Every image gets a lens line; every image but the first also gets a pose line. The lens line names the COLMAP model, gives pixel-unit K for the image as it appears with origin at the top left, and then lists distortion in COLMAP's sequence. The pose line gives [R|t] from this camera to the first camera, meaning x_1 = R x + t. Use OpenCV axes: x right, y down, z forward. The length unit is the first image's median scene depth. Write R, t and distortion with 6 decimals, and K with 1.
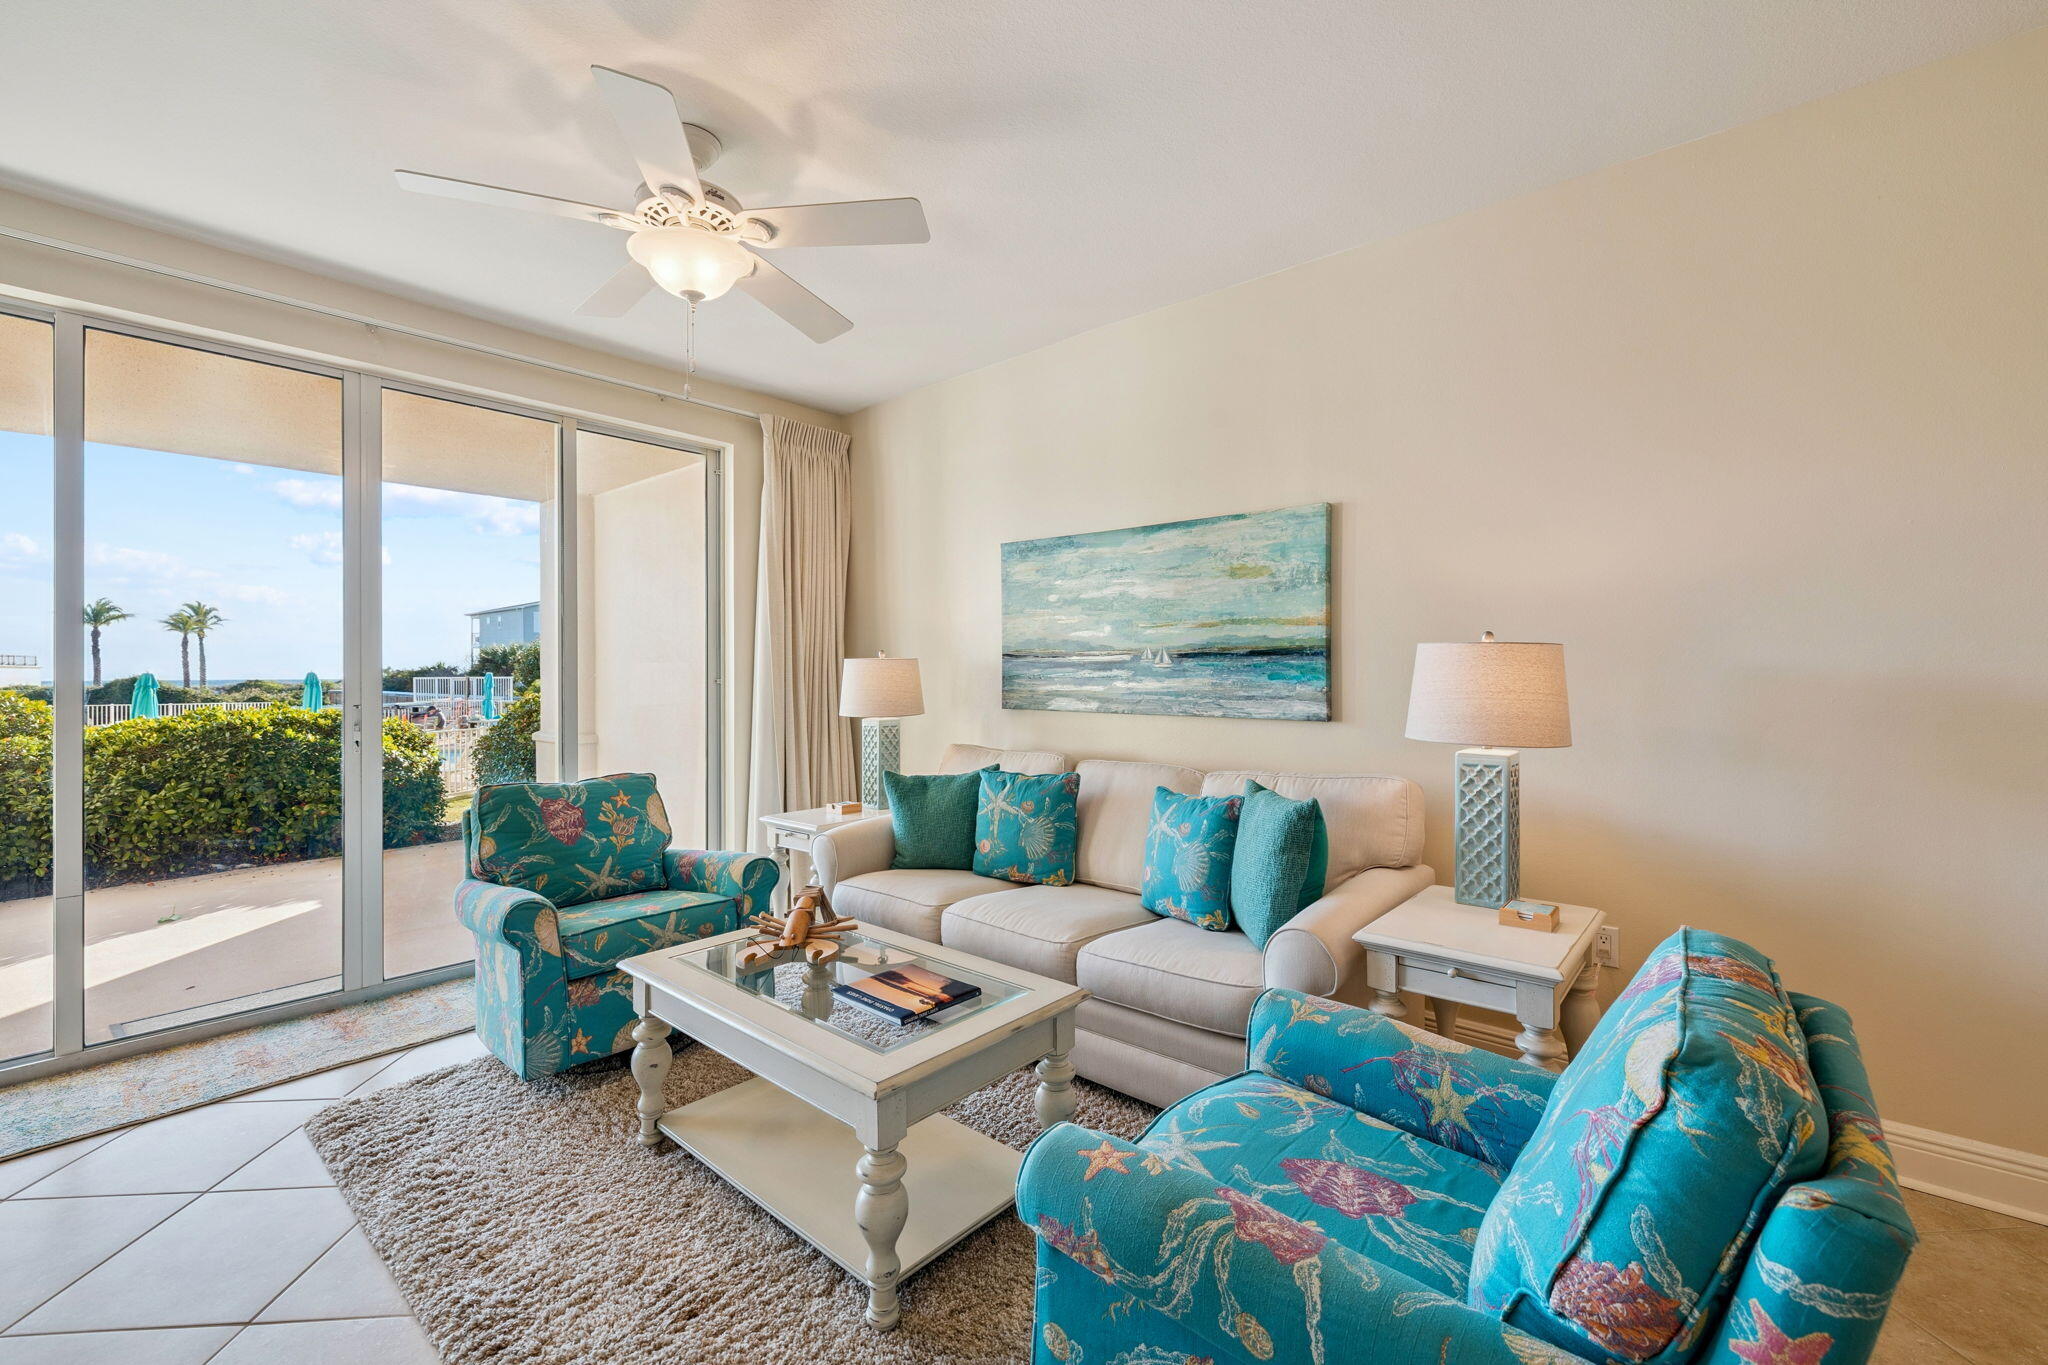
lens RADIAL K [[867.4, 0, 1024.1], [0, 867.4, 676.6], [0, 0, 1]] dist [-0.000699, 0.000791]
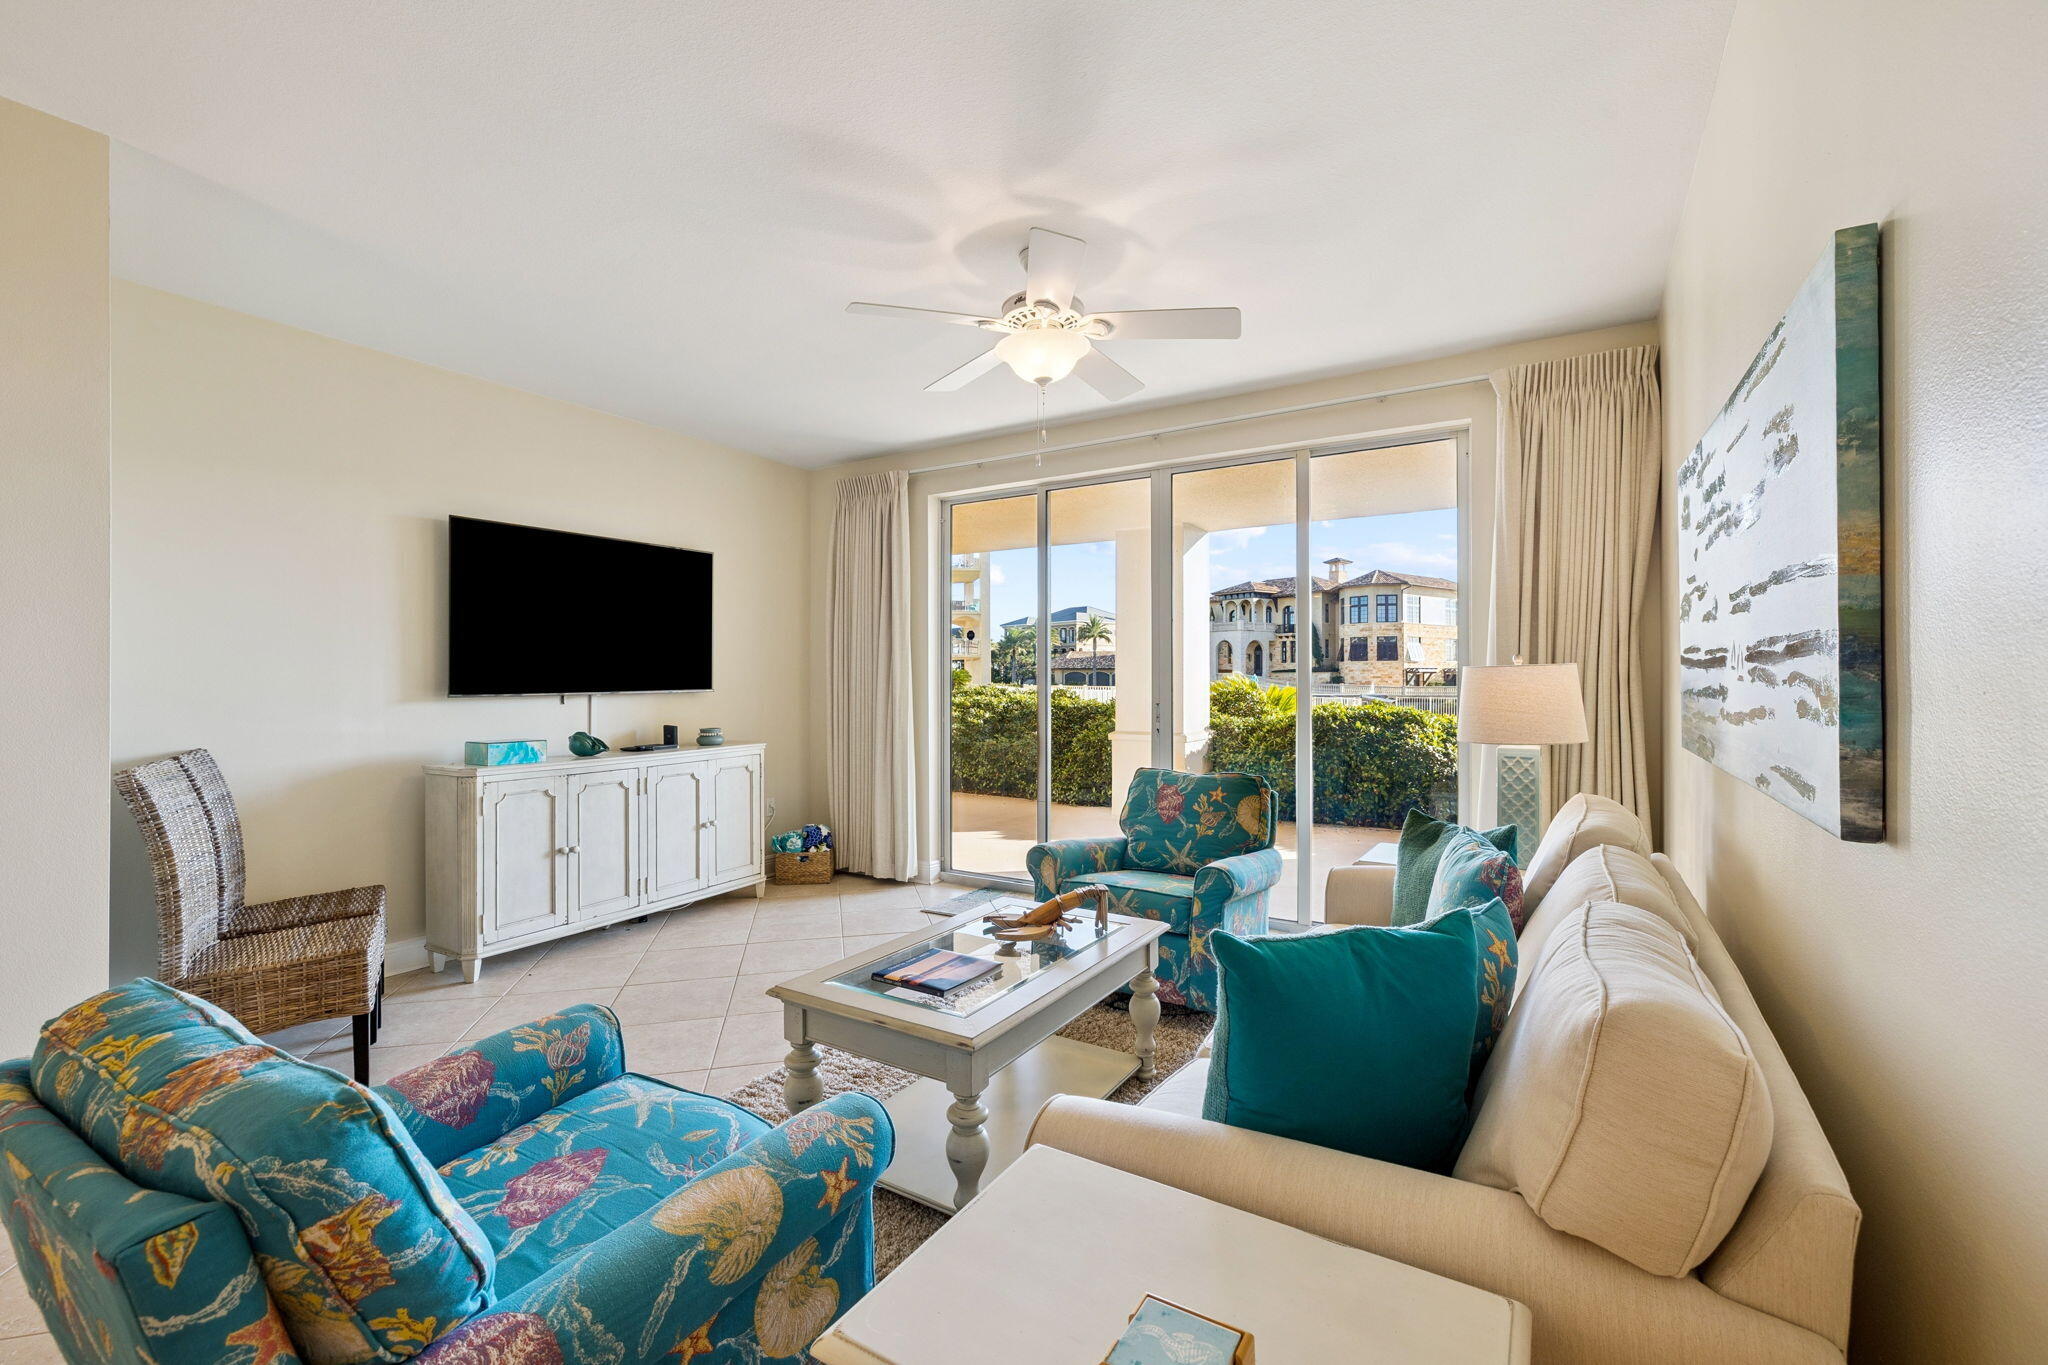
lens RADIAL K [[867.4, 0, 1020.4], [0, 867.4, 675.4], [0, 0, 1]] dist [-0.000699, 0.000791]
pose [[0.162846, 0.002582, -0.986648, 0.348009], [-0.003316, 0.999992, 0.002069, -0.008718], [0.986646, 0.002934, 0.162853, 0.320573]]
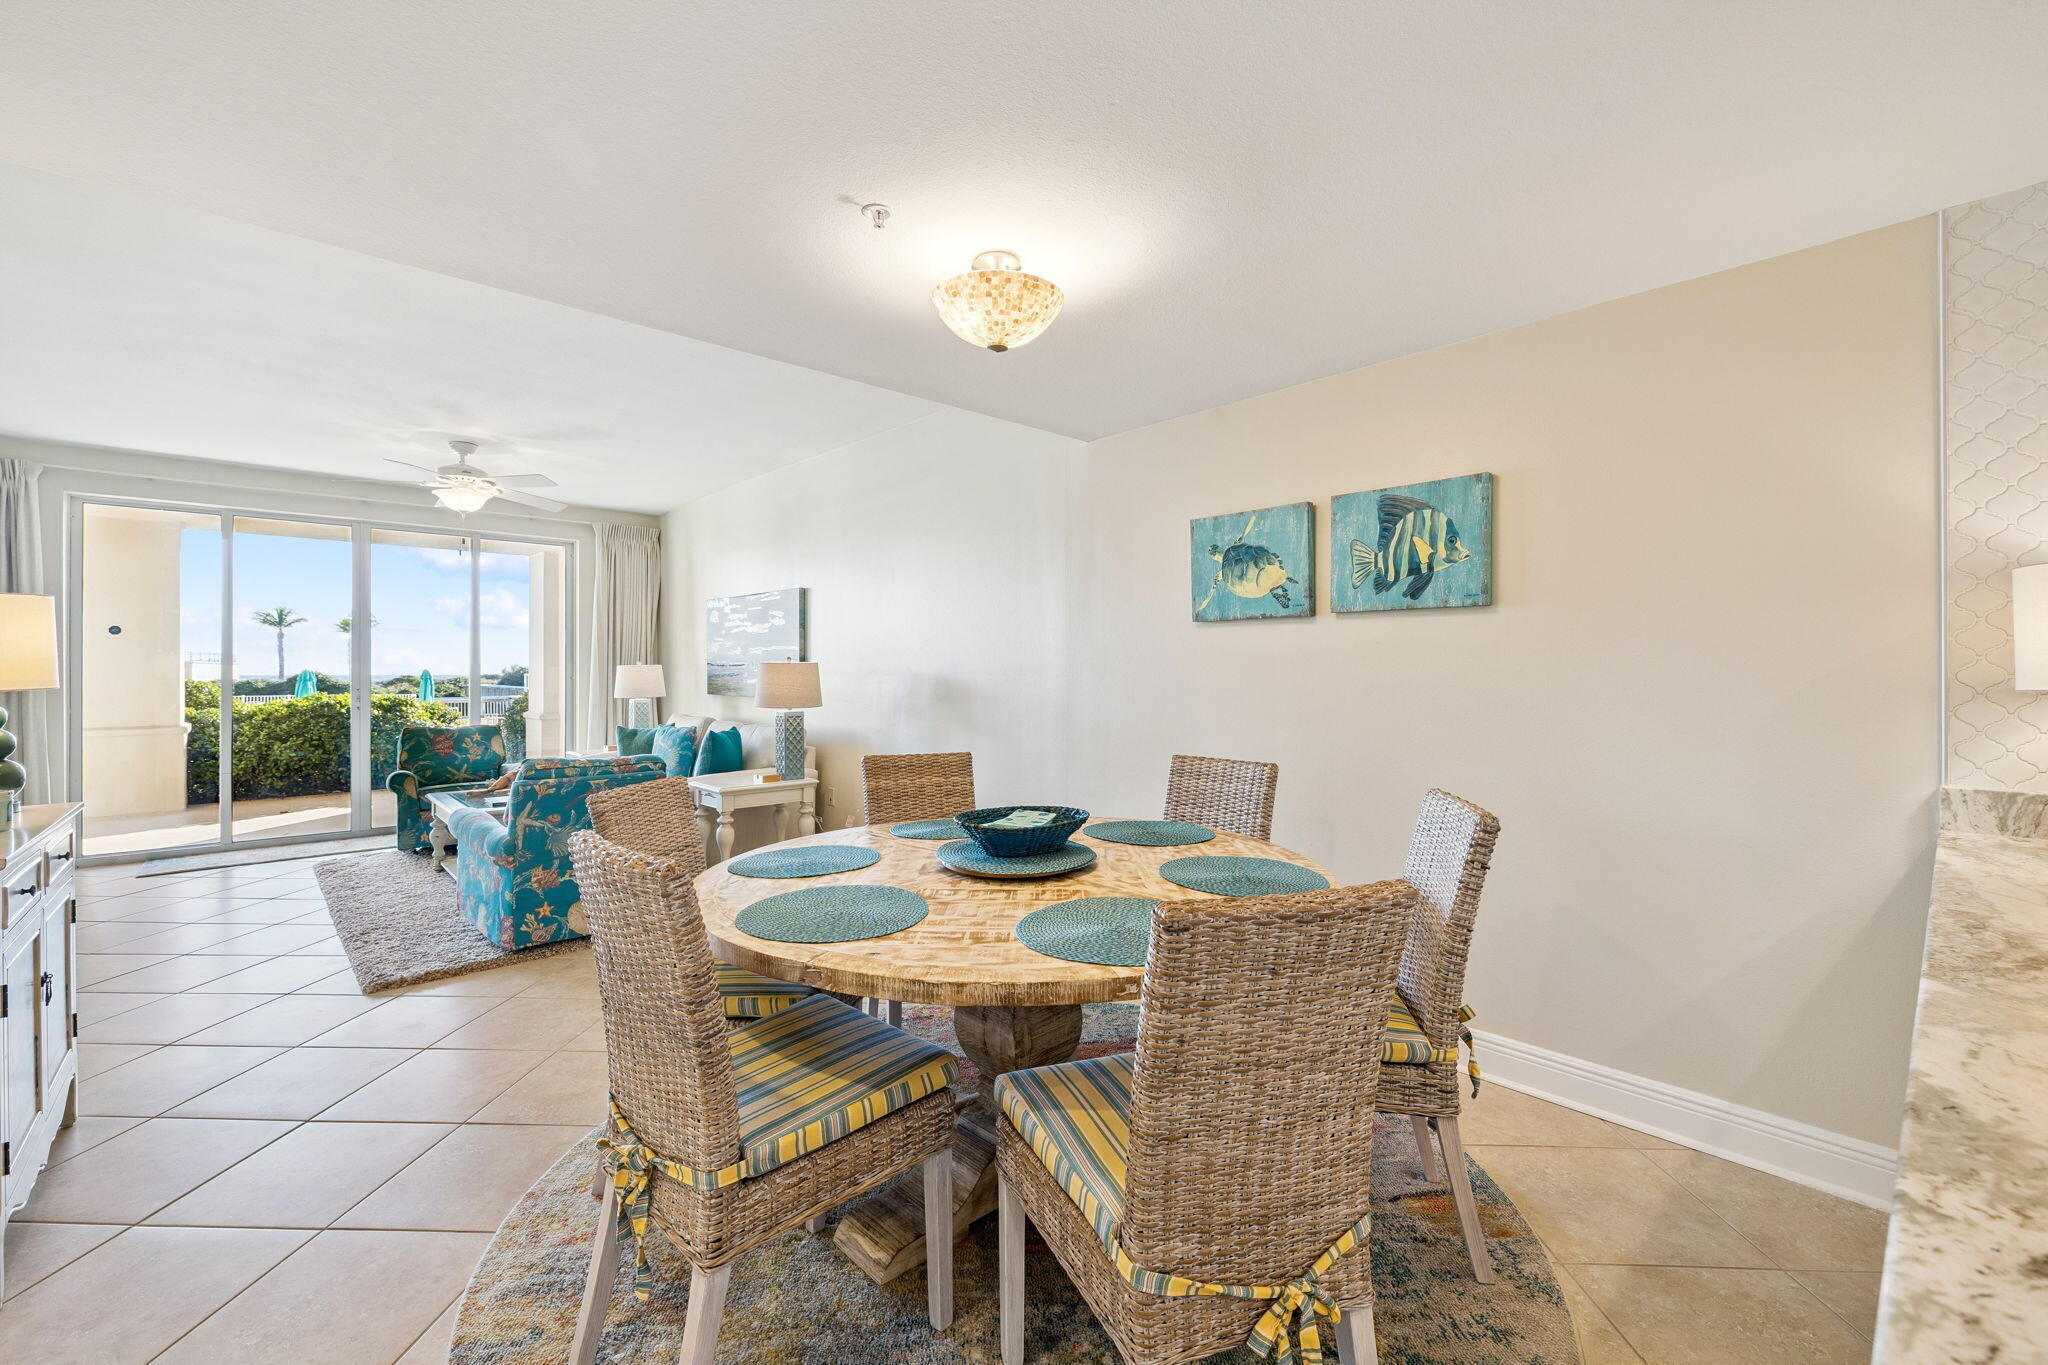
lens RADIAL K [[867.4, 0, 1024.0], [0, 867.4, 679.0], [0, 0, 1]] dist [-0.000699, 0.000791]
pose [[0.993521, 0.005208, -0.113533, 0.572374], [-0.004719, 0.999978, 0.004571, -0.003563], [0.113555, -0.004006, 0.993524, -0.471990]]
